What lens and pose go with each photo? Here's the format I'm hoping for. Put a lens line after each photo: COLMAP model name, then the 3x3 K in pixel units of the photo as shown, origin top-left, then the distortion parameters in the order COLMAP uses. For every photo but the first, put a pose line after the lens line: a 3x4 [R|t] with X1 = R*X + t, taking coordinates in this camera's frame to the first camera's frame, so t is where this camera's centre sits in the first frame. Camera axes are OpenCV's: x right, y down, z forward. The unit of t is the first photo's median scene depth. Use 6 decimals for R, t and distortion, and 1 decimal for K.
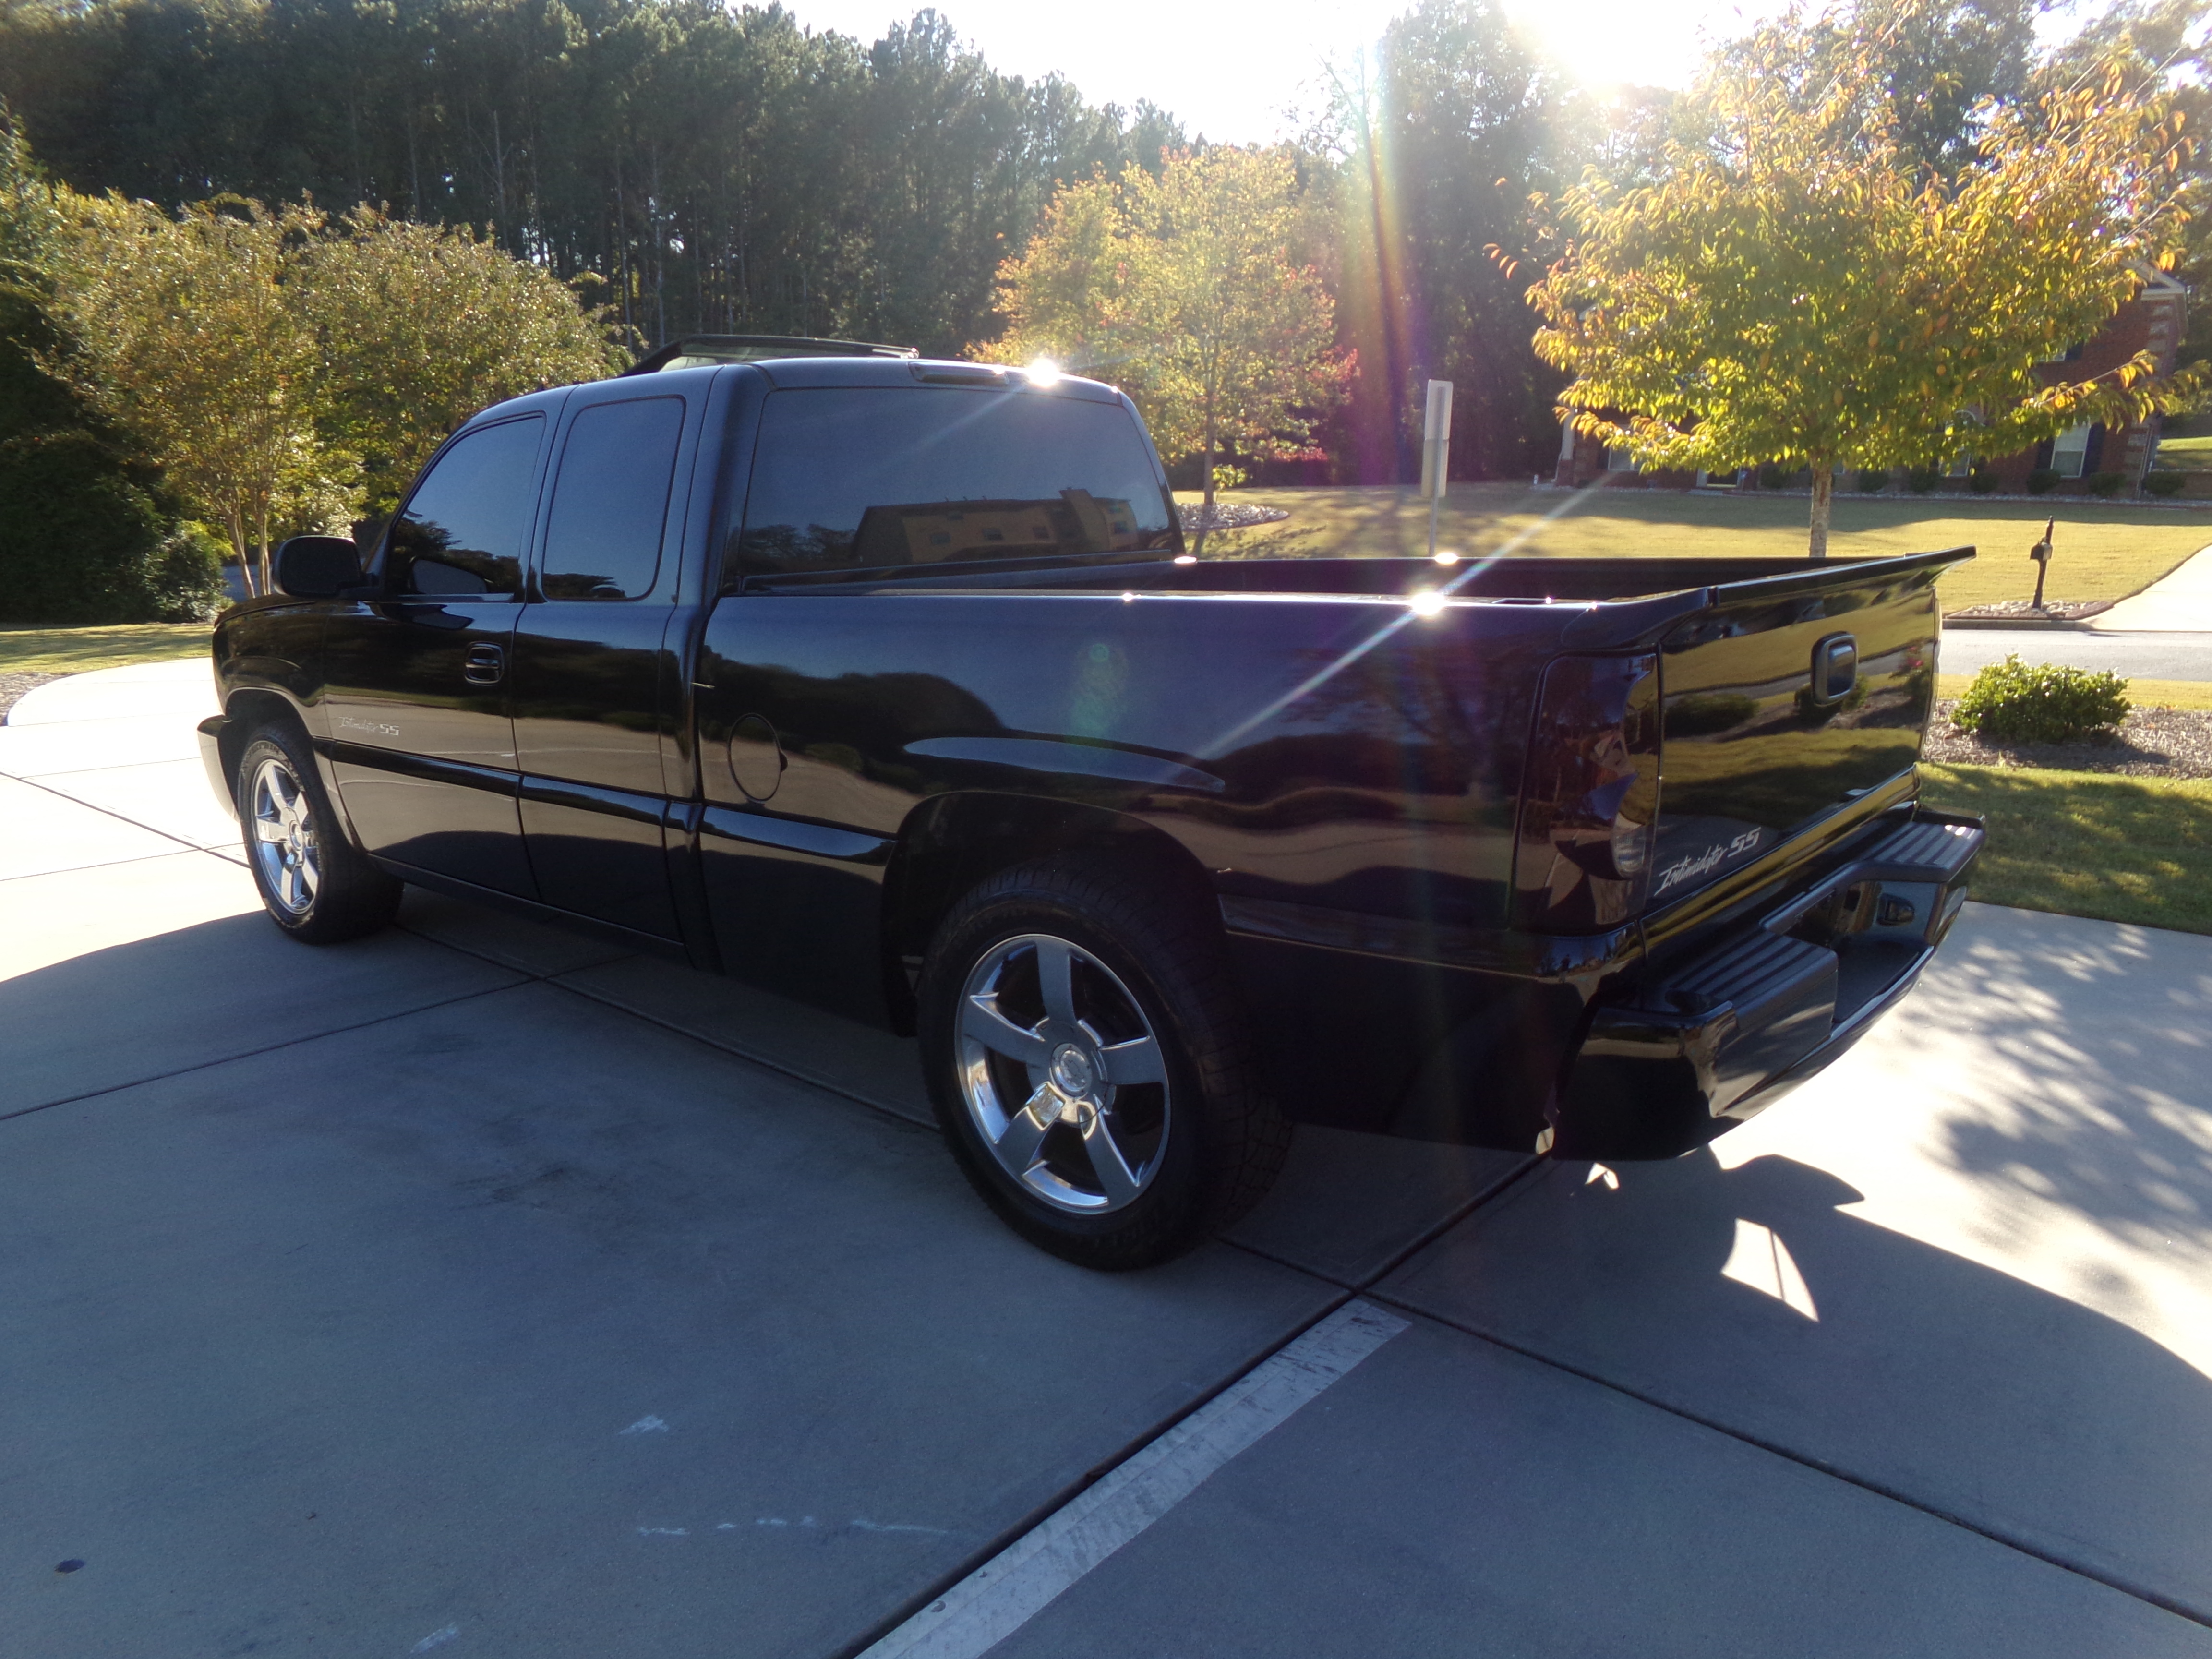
lens RADIAL K [[1422.3, 0, 1094.3], [0, 1422.3, 830.7], [0, 0, 1]] dist [0.007909, -0.000590]
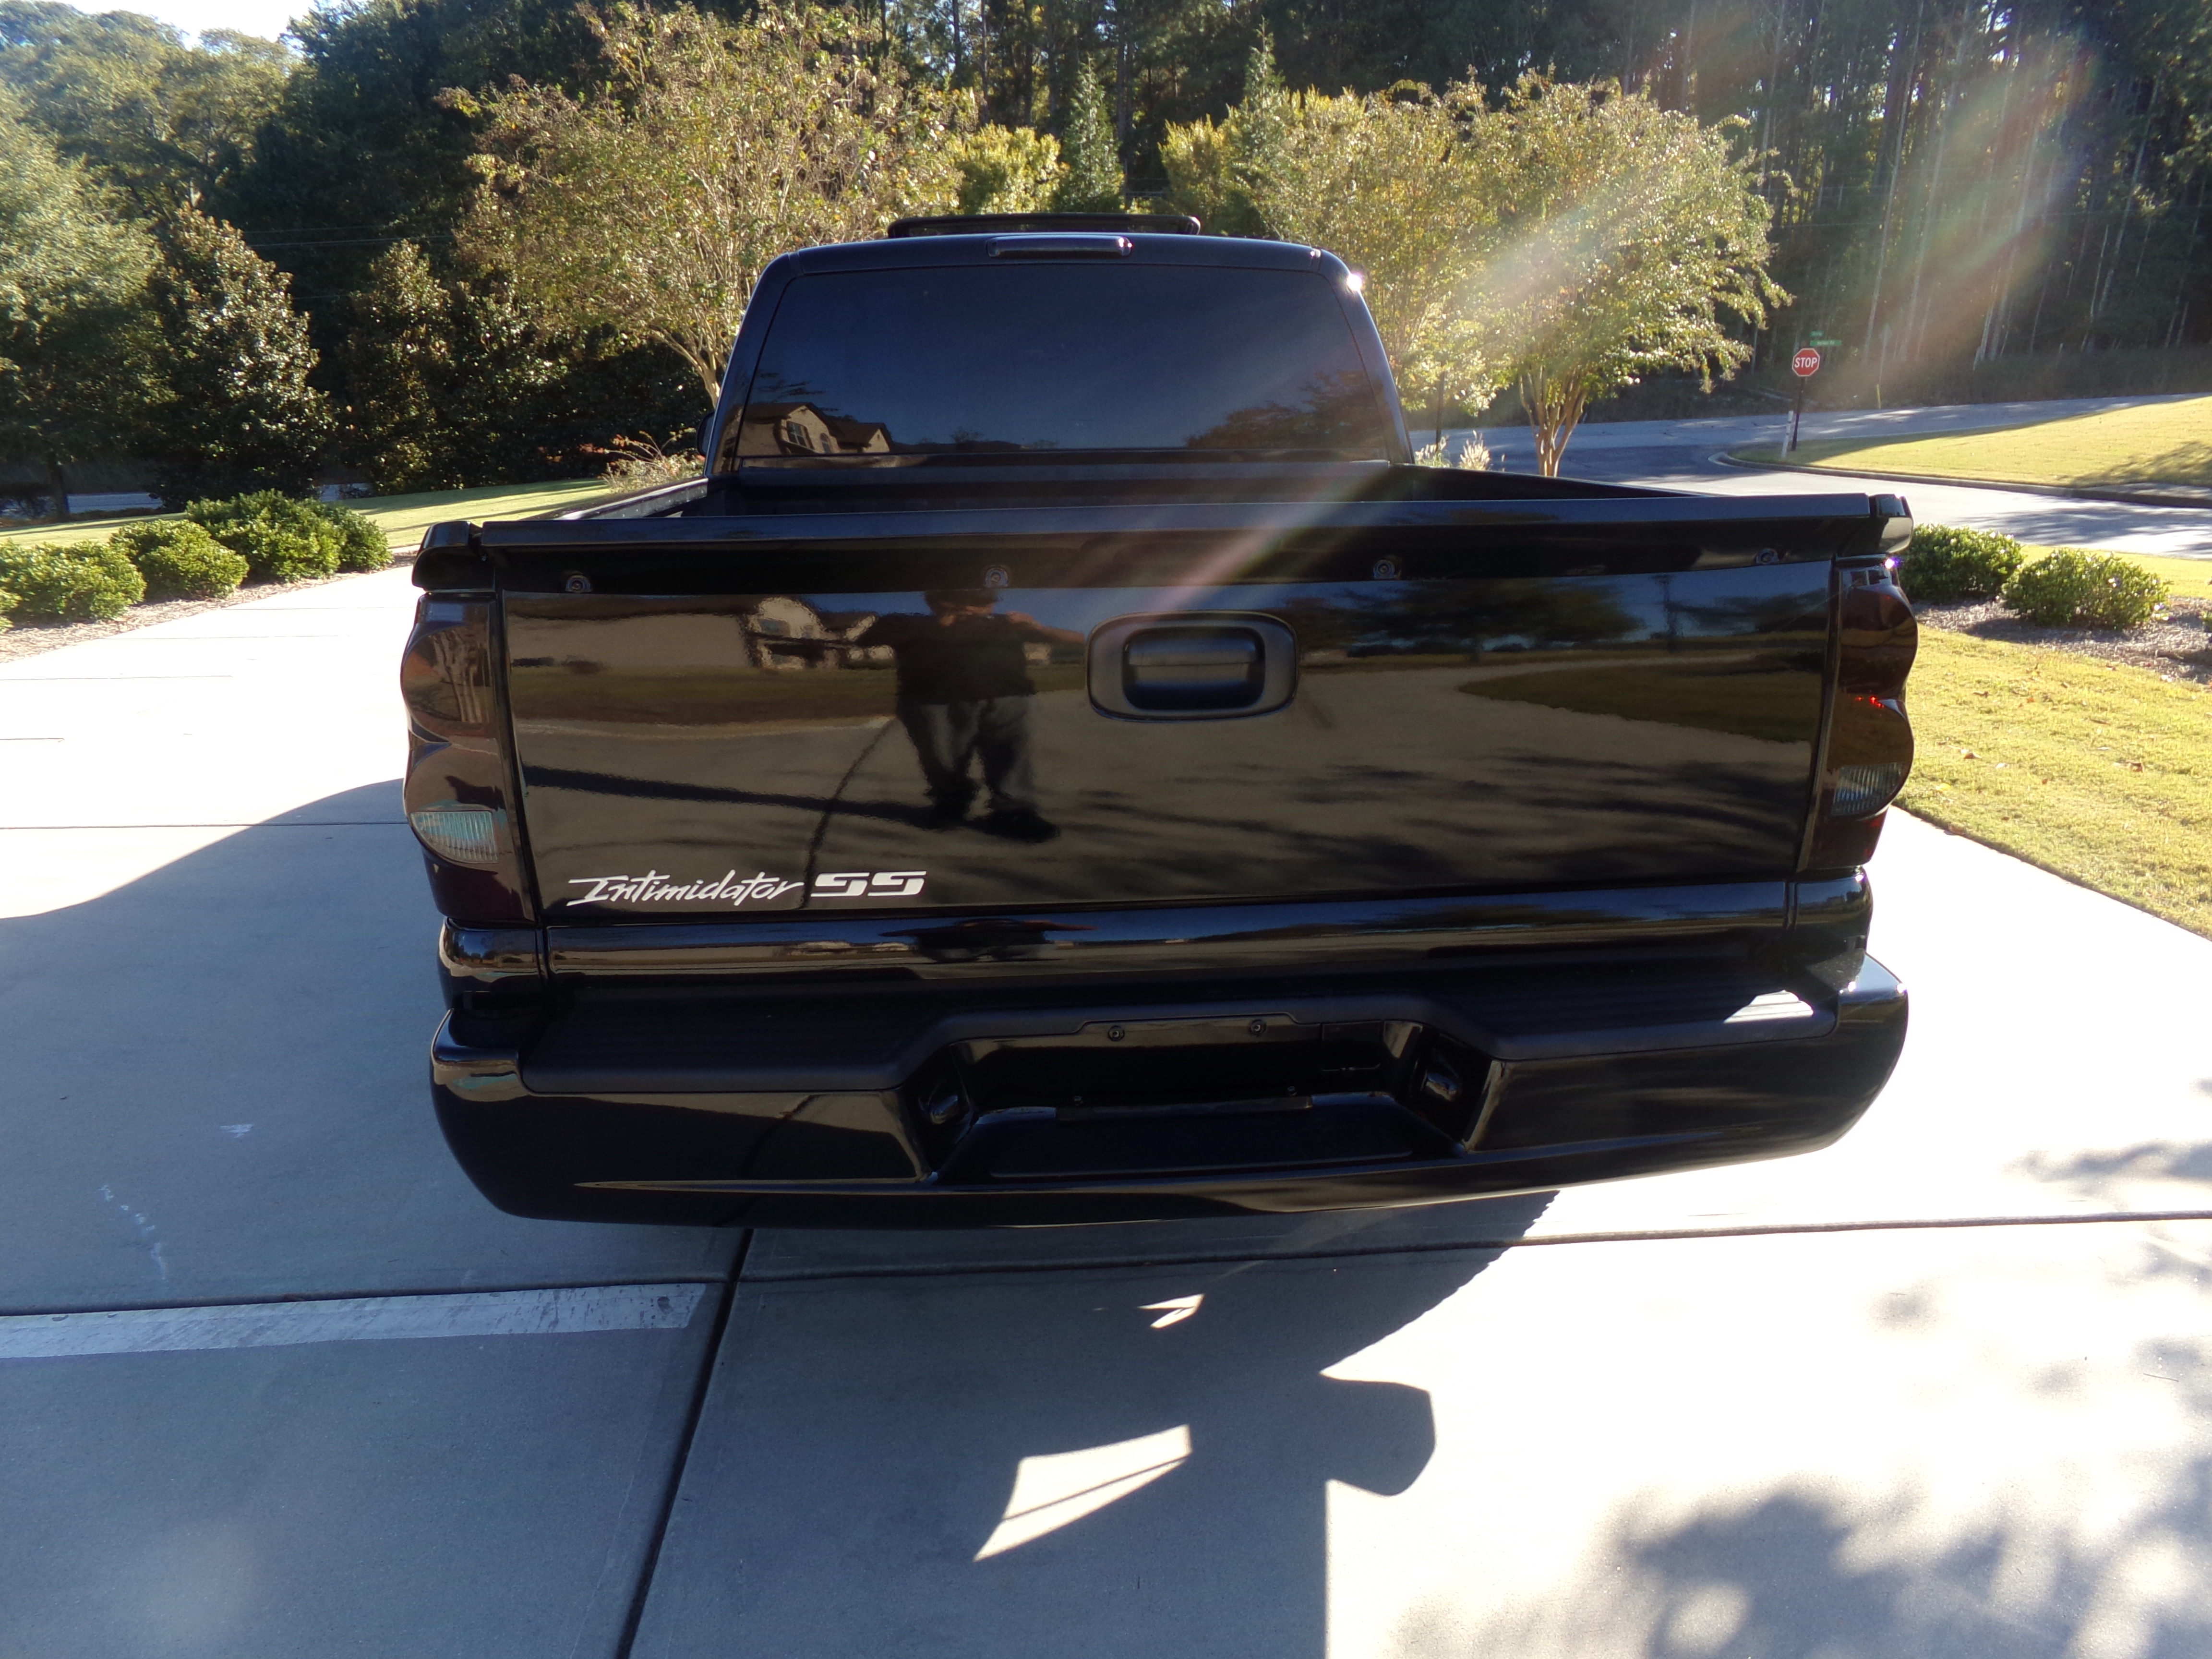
lens RADIAL K [[1422.3, 0, 1094.3], [0, 1422.3, 830.7], [0, 0, 1]] dist [0.007909, -0.000590]
pose [[0.735835, 0.210484, -0.643618, 0.697405], [-0.153673, 0.977572, 0.144006, -0.105811], [0.659493, -0.007058, 0.751677, 0.355609]]
